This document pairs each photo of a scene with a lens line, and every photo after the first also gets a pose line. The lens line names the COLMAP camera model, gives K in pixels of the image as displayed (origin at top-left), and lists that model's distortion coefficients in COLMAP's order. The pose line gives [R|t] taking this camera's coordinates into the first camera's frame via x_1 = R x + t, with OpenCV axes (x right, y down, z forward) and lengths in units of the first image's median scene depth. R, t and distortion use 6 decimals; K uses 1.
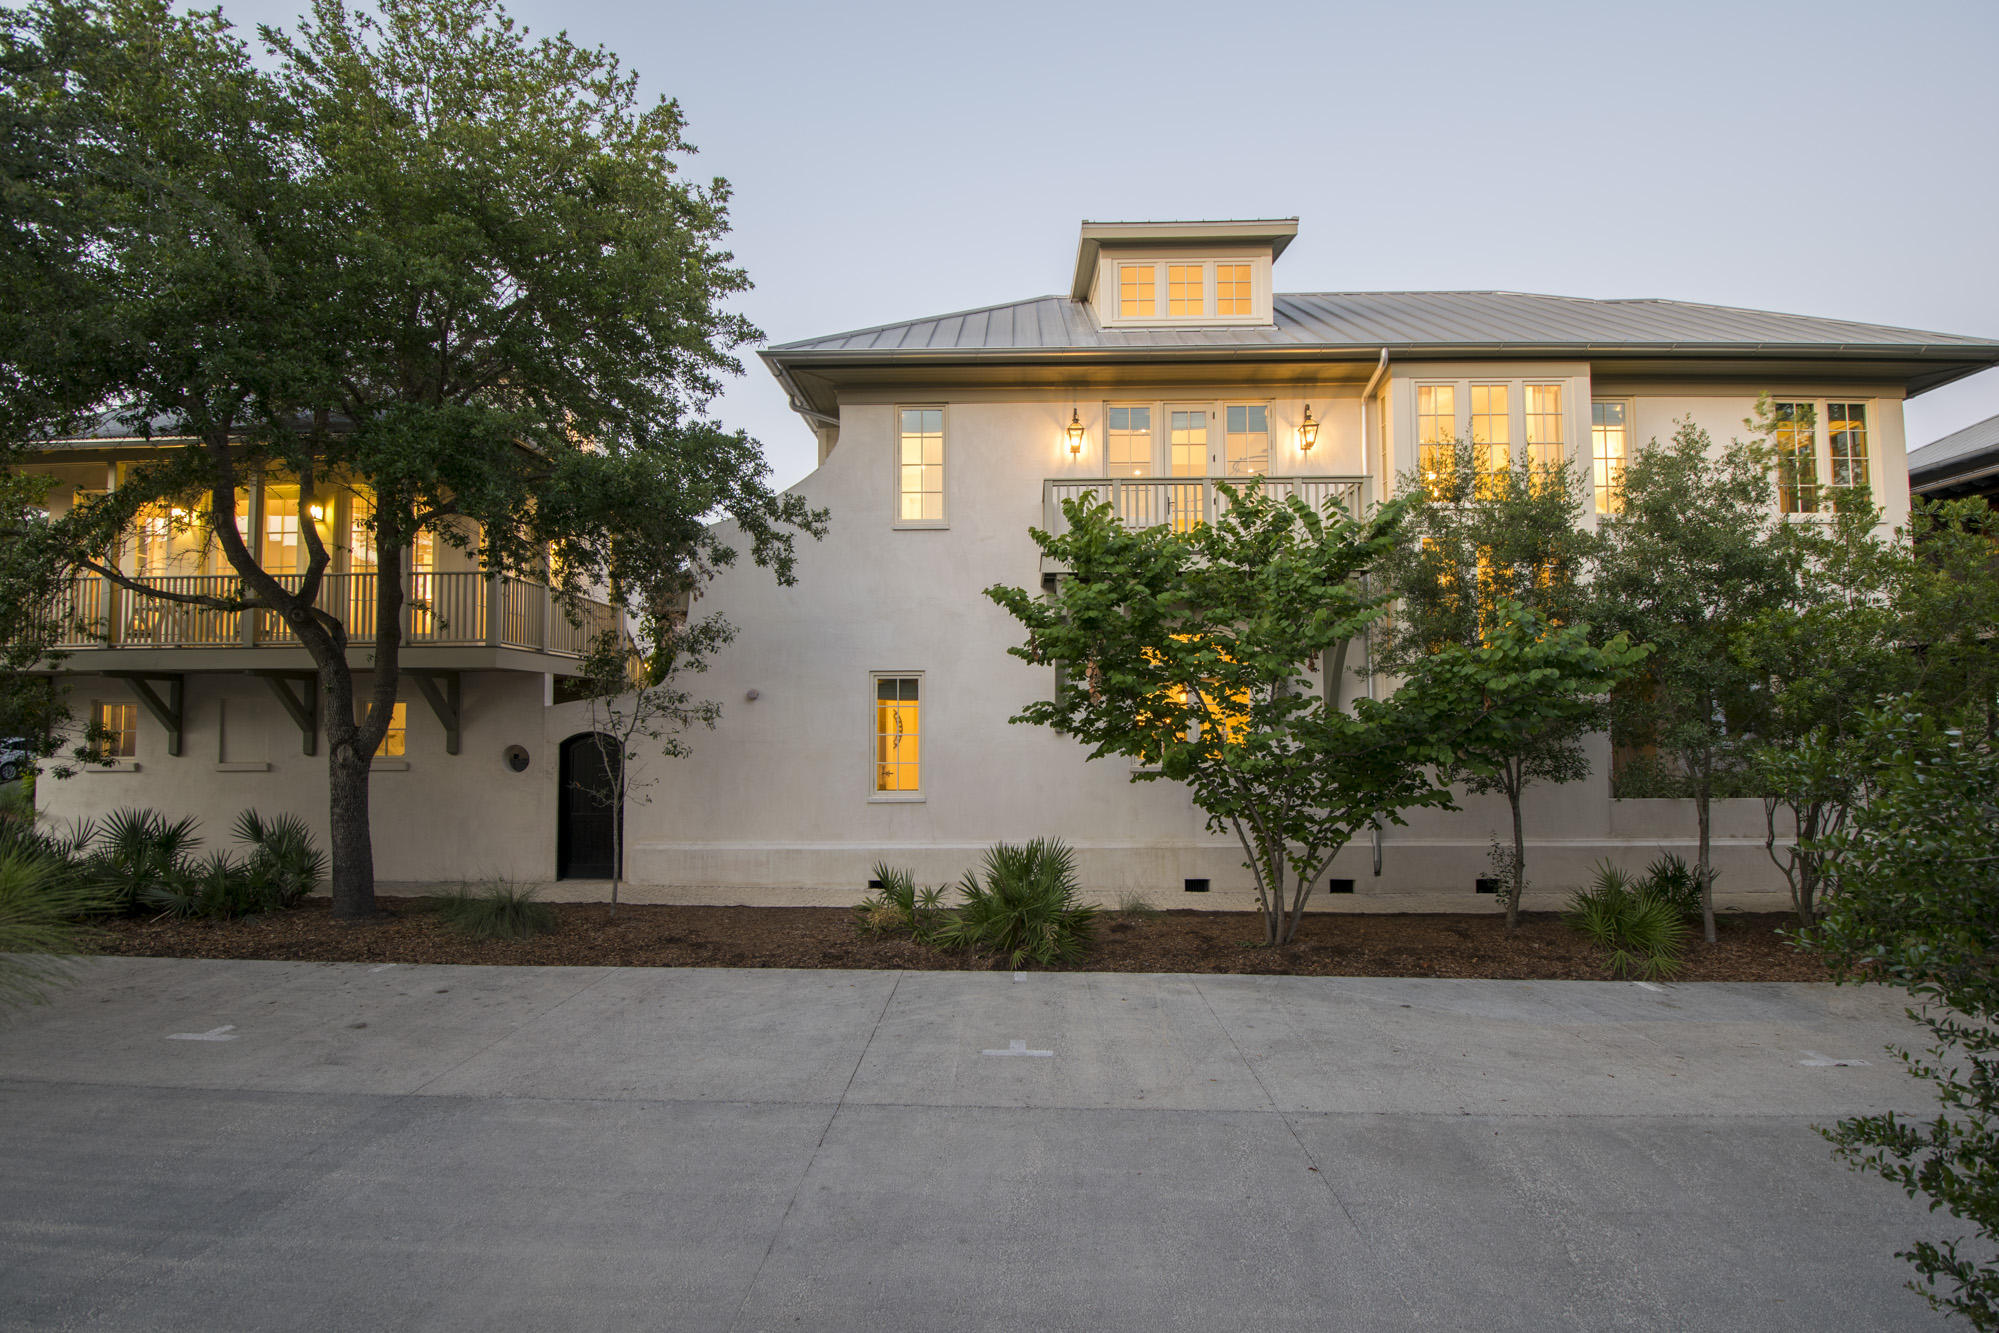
lens RADIAL K [[892.1, 0, 1022.2], [0, 892.1, 704.2], [0, 0, 1]] dist [-0.004784, -0.001954]
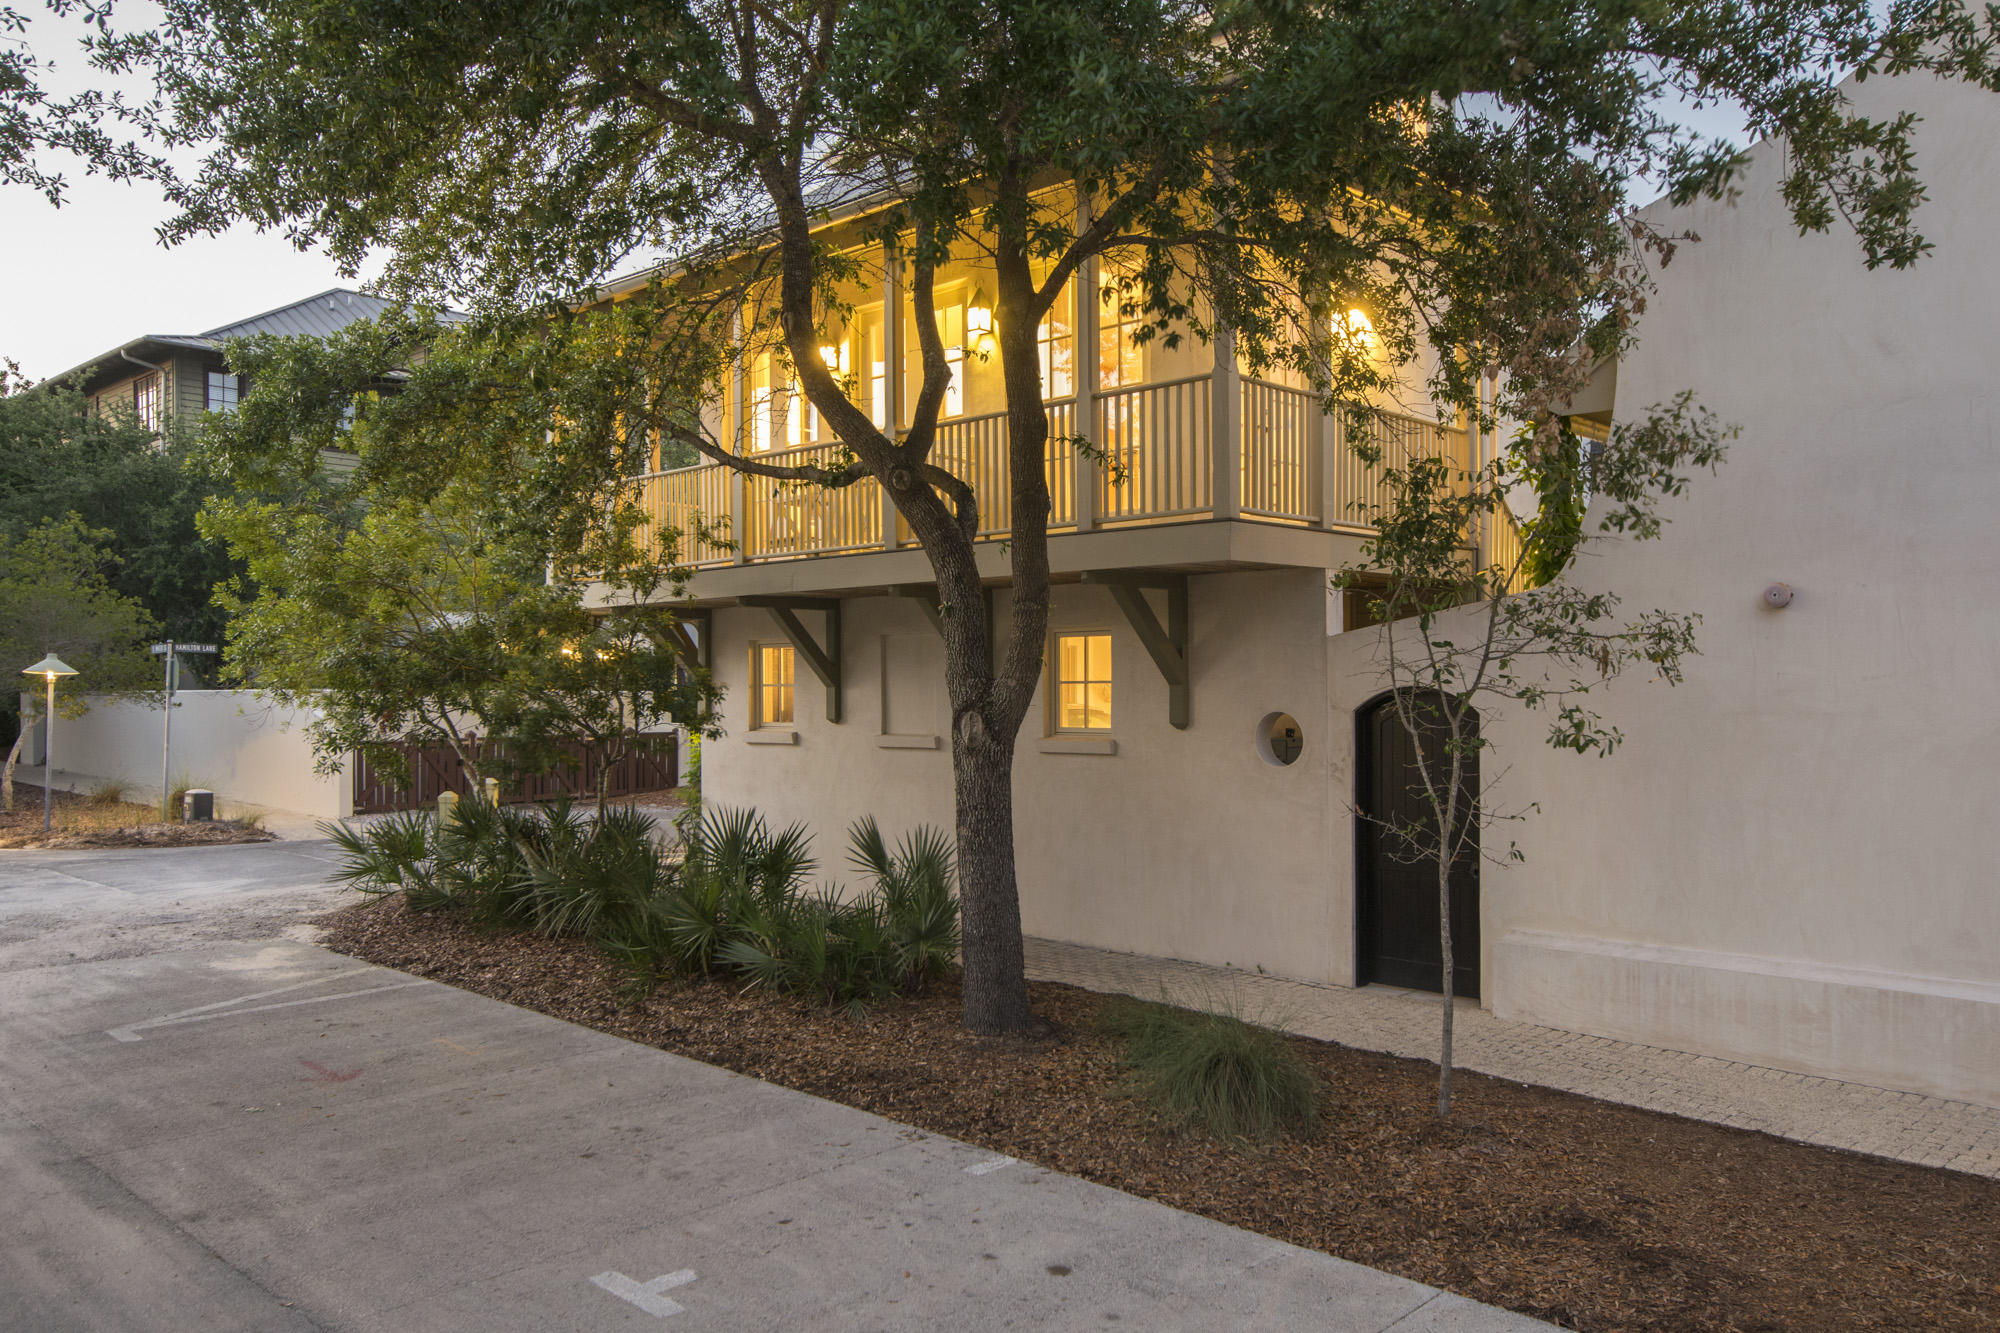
lens RADIAL K [[1499.9, 0, 1000.6], [0, 1499.9, 667.2], [0, 0, 1]] dist [0.003166, 0.013968]
pose [[0.727896, -0.007038, -0.685652, -0.113586], [0.020574, 0.999721, 0.011580, 0.007833], [0.685379, -0.022535, 0.727837, 0.324420]]
